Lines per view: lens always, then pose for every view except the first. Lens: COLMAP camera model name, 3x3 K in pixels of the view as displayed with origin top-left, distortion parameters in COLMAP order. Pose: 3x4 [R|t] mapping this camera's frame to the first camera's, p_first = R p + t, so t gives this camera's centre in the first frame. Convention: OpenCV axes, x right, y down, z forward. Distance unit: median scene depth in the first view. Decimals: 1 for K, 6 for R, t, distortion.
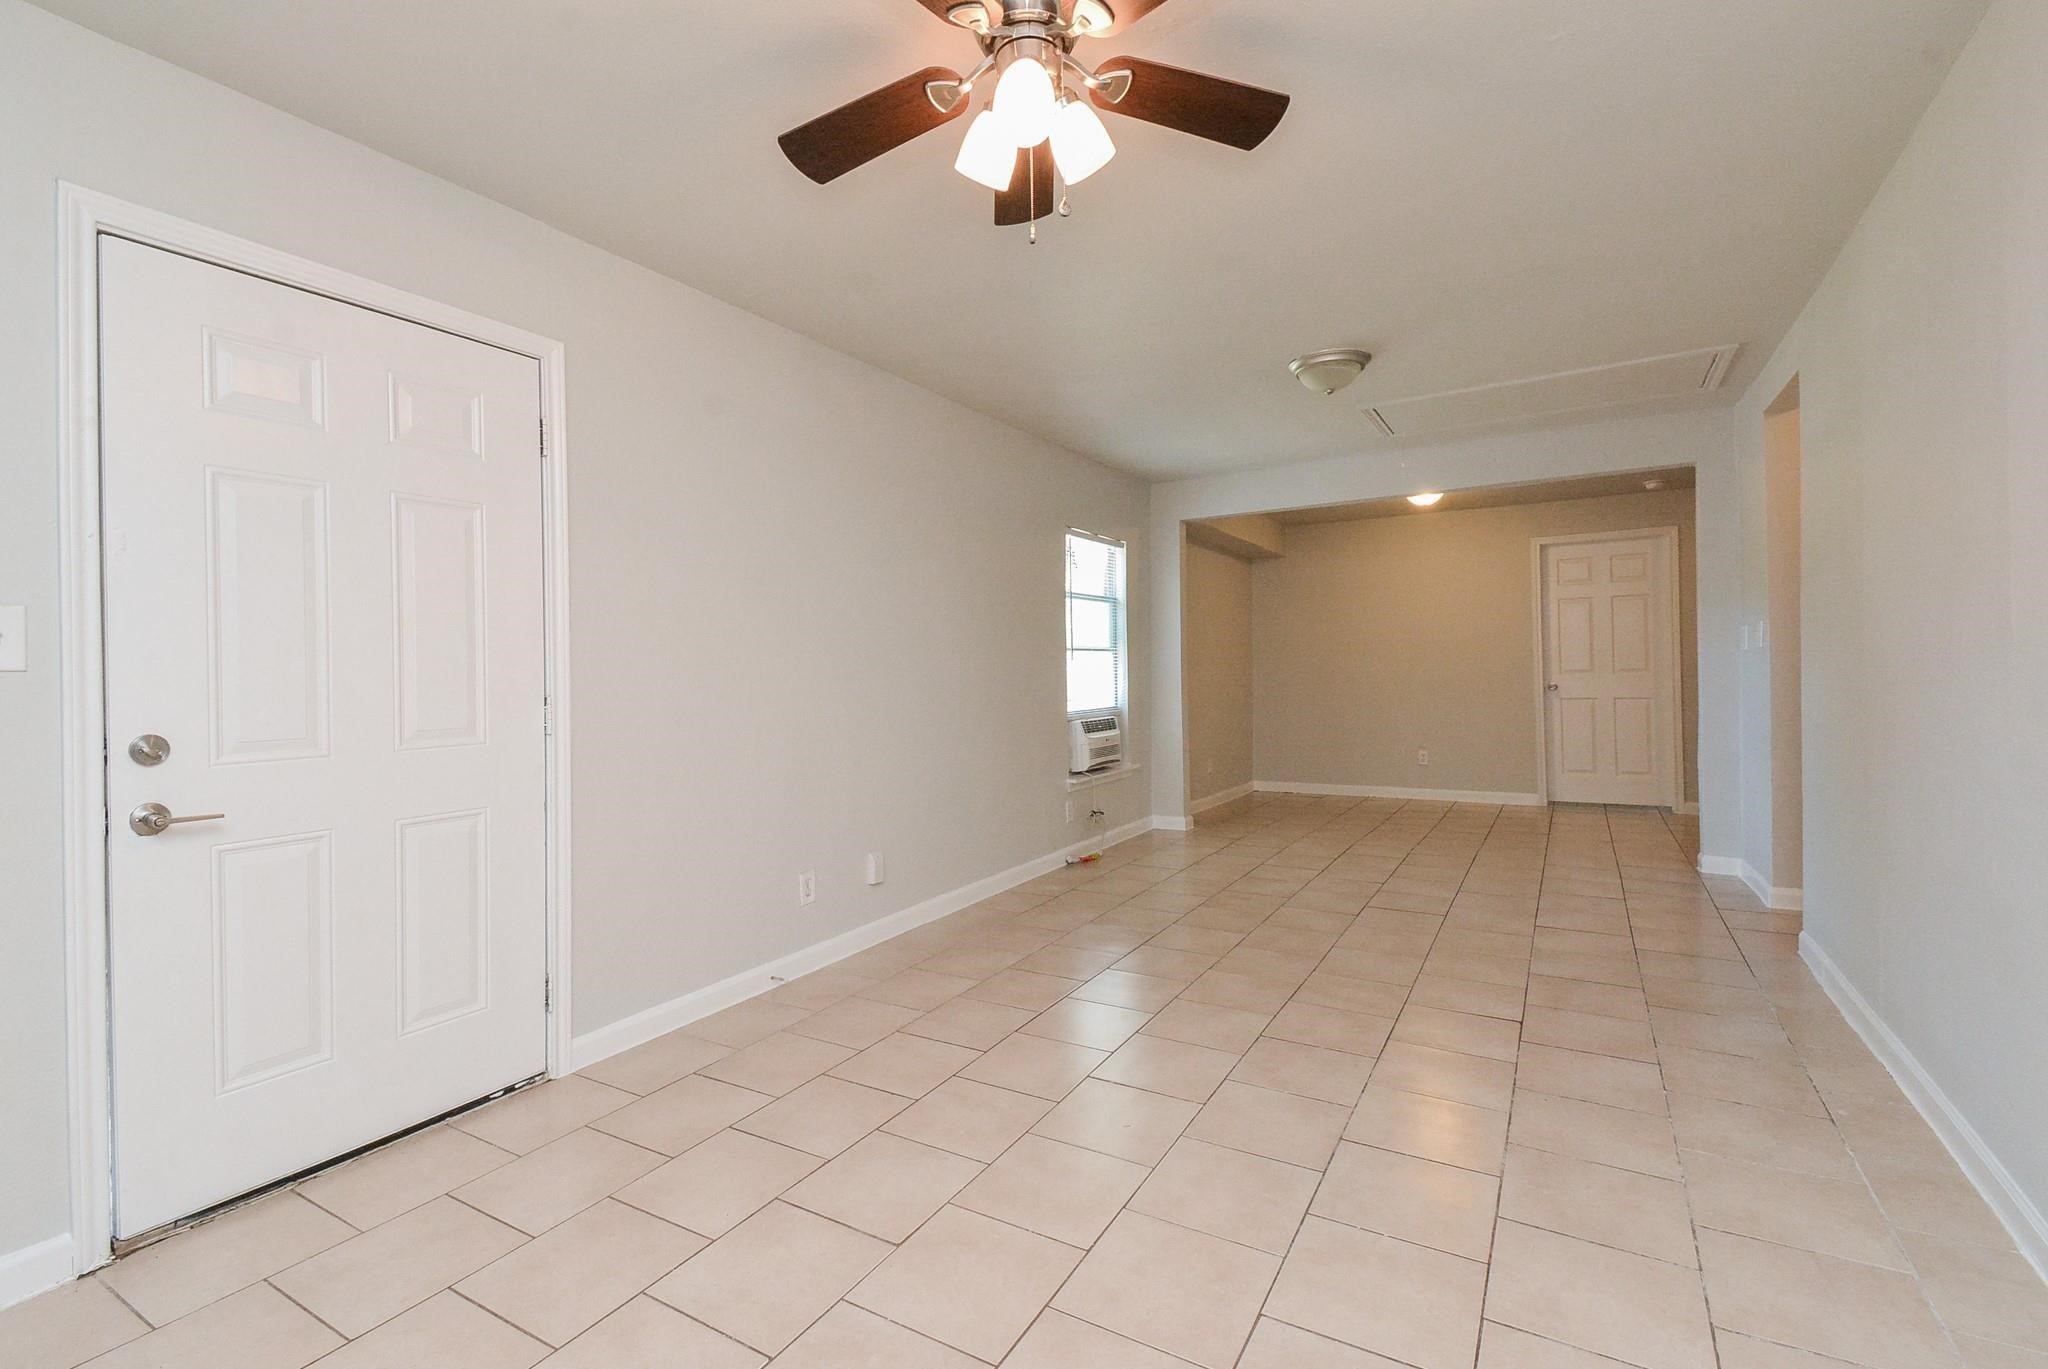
lens RADIAL K [[905.1, 0, 1012.9], [0, 905.1, 681.2], [0, 0, 1]] dist [0.003139, -0.000427]
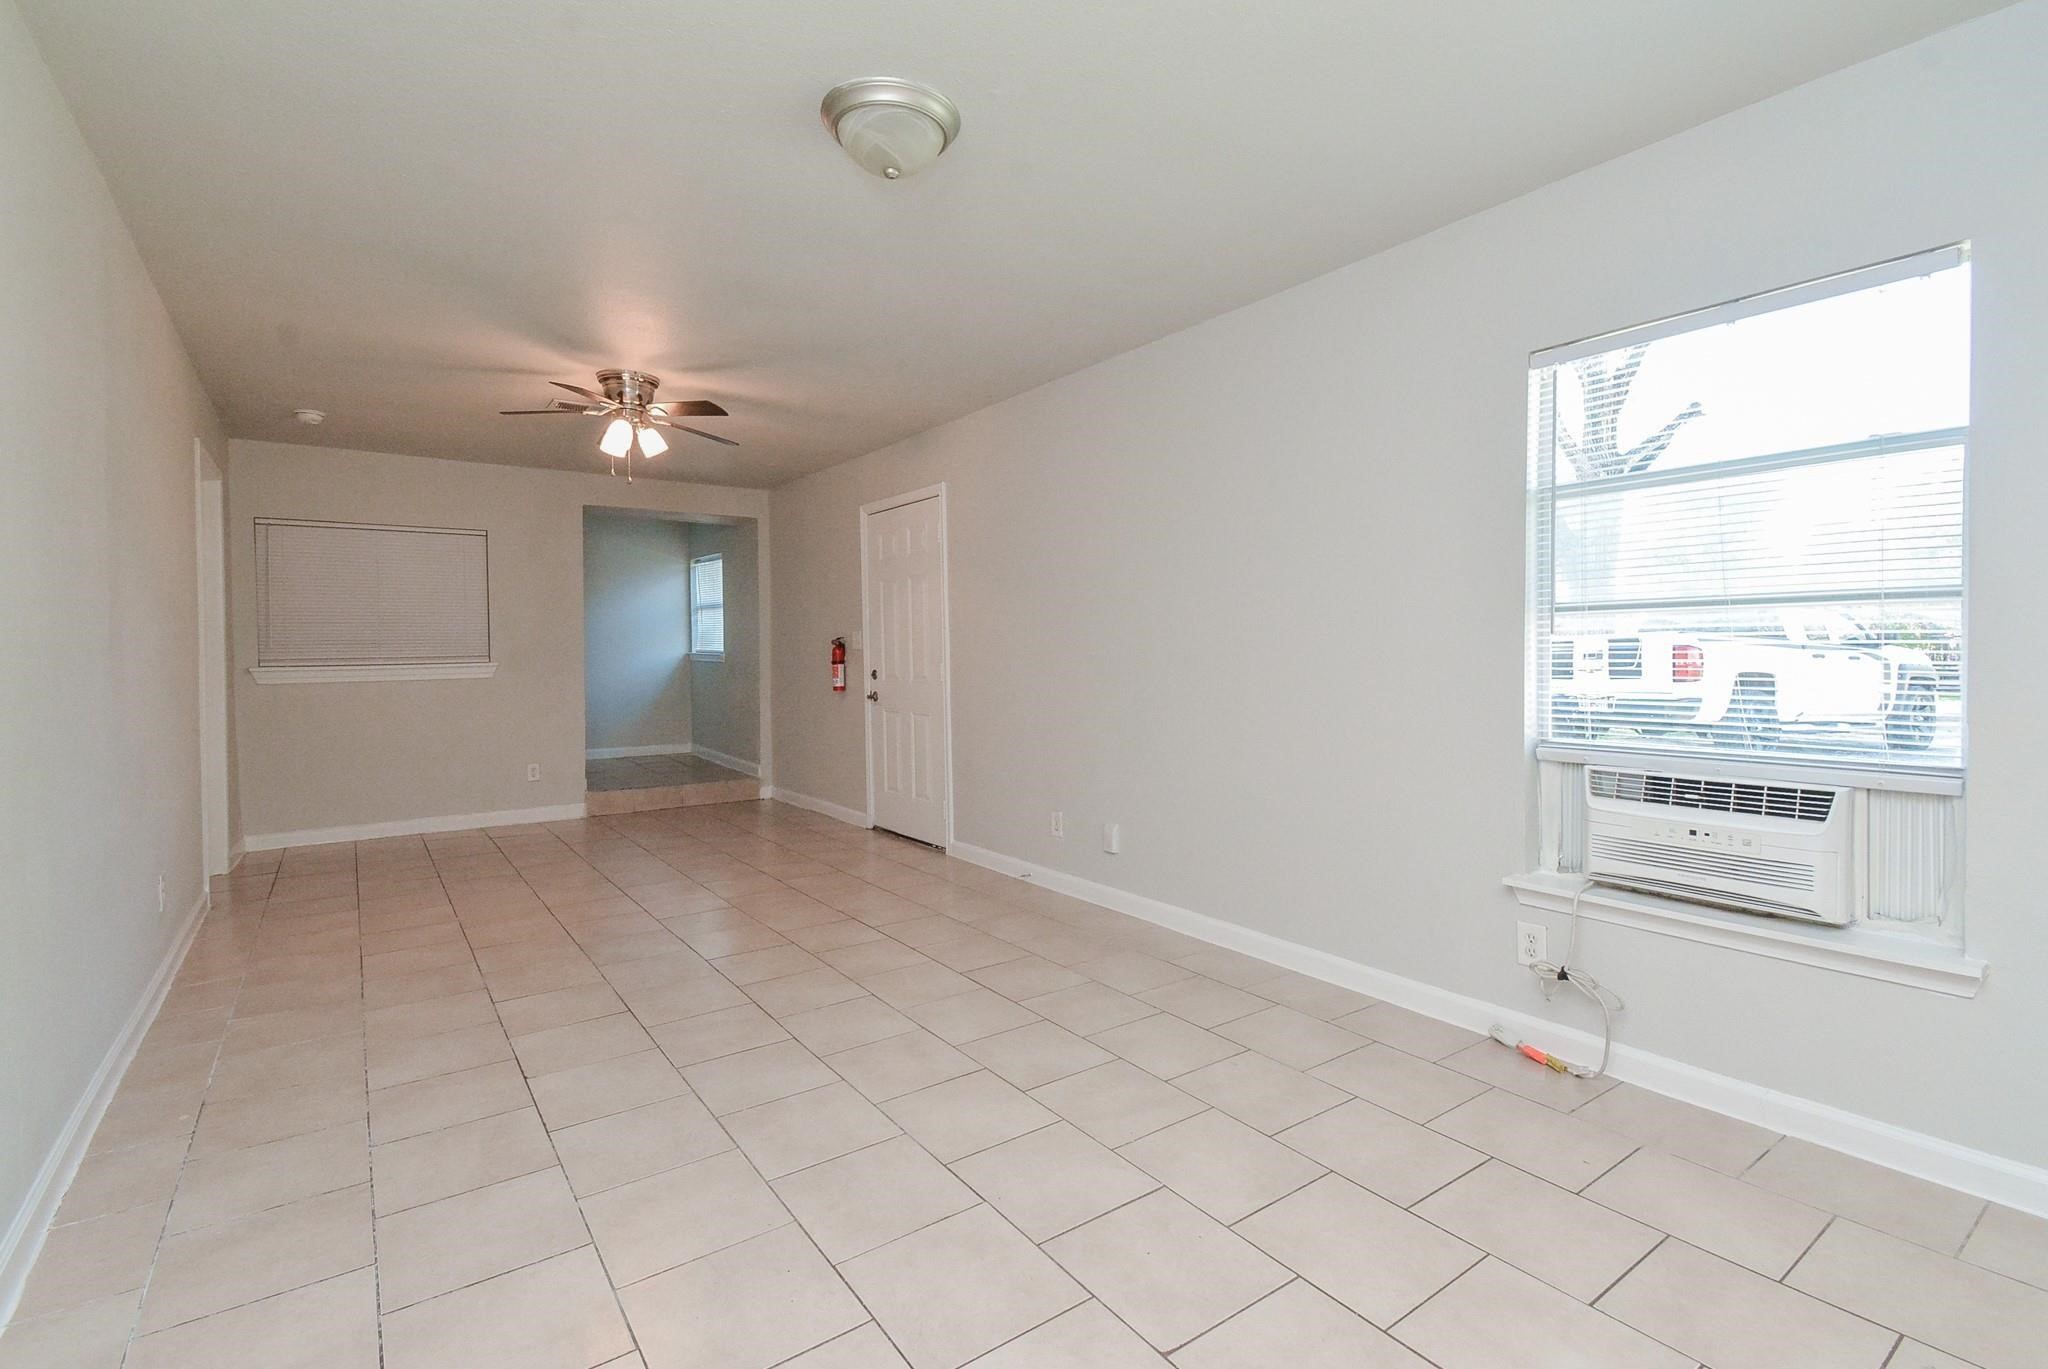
lens RADIAL K [[905.1, 0, 1007.4], [0, 905.1, 671.1], [0, 0, 1]] dist [0.003139, -0.000427]
pose [[-0.400551, 0.032535, -0.915697, 1.290623], [-0.001973, 0.999336, 0.036370, -0.038031], [0.916272, 0.016375, -0.400221, 1.976912]]
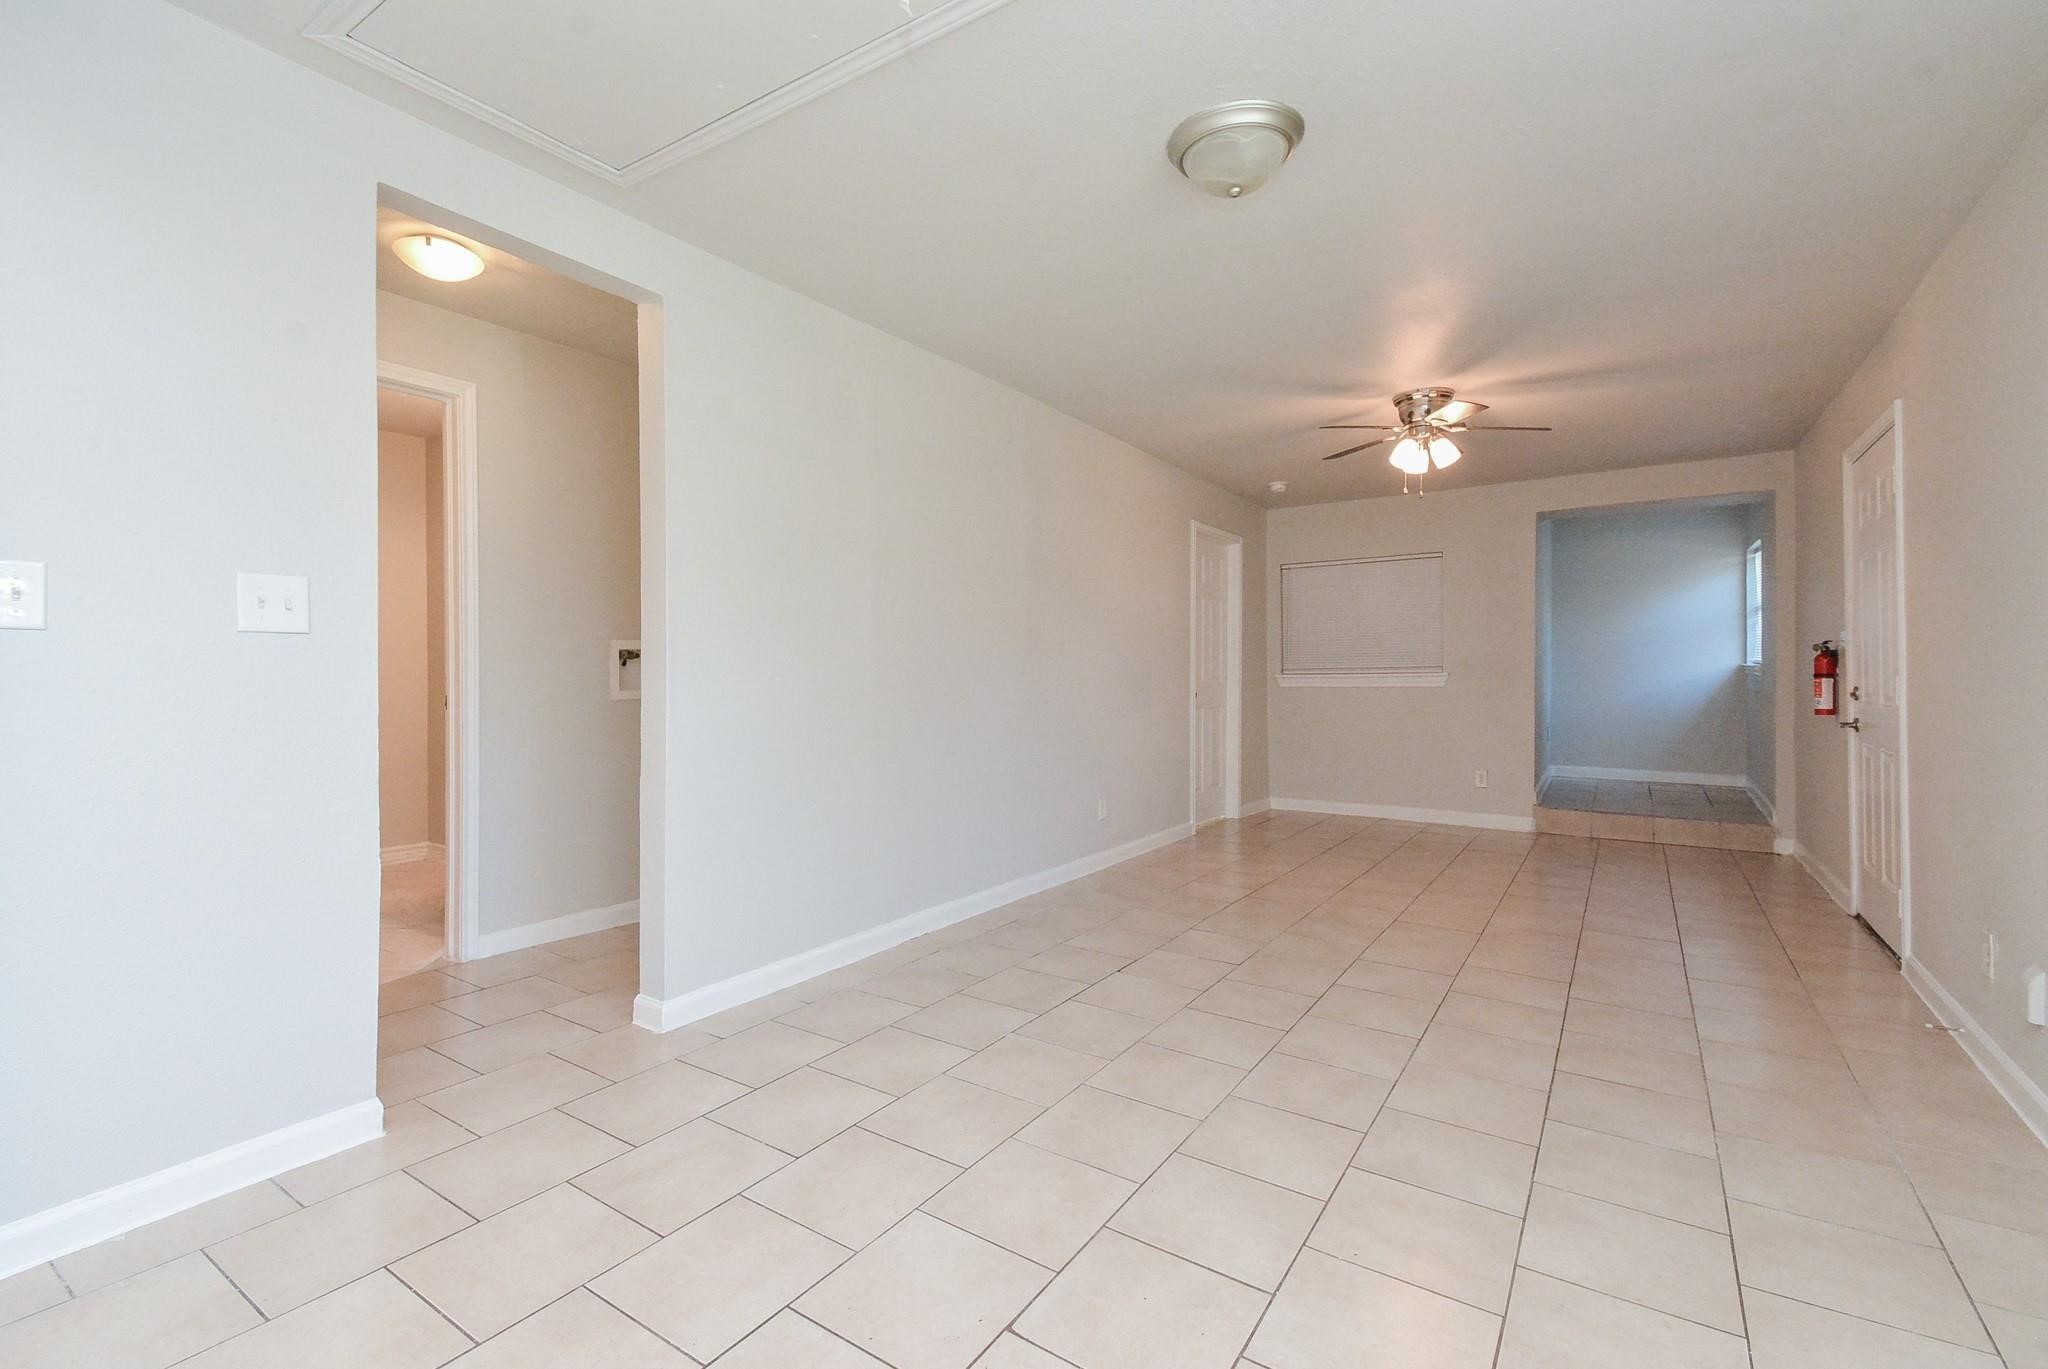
lens RADIAL K [[905.1, 0, 1022.6], [0, 905.1, 672.4], [0, 0, 1]] dist [0.003139, -0.000427]
pose [[-0.997697, 0.011538, 0.066845, 0.667675], [0.012457, 0.999833, 0.013345, -0.021161], [-0.066680, 0.014147, -0.997674, 2.442643]]
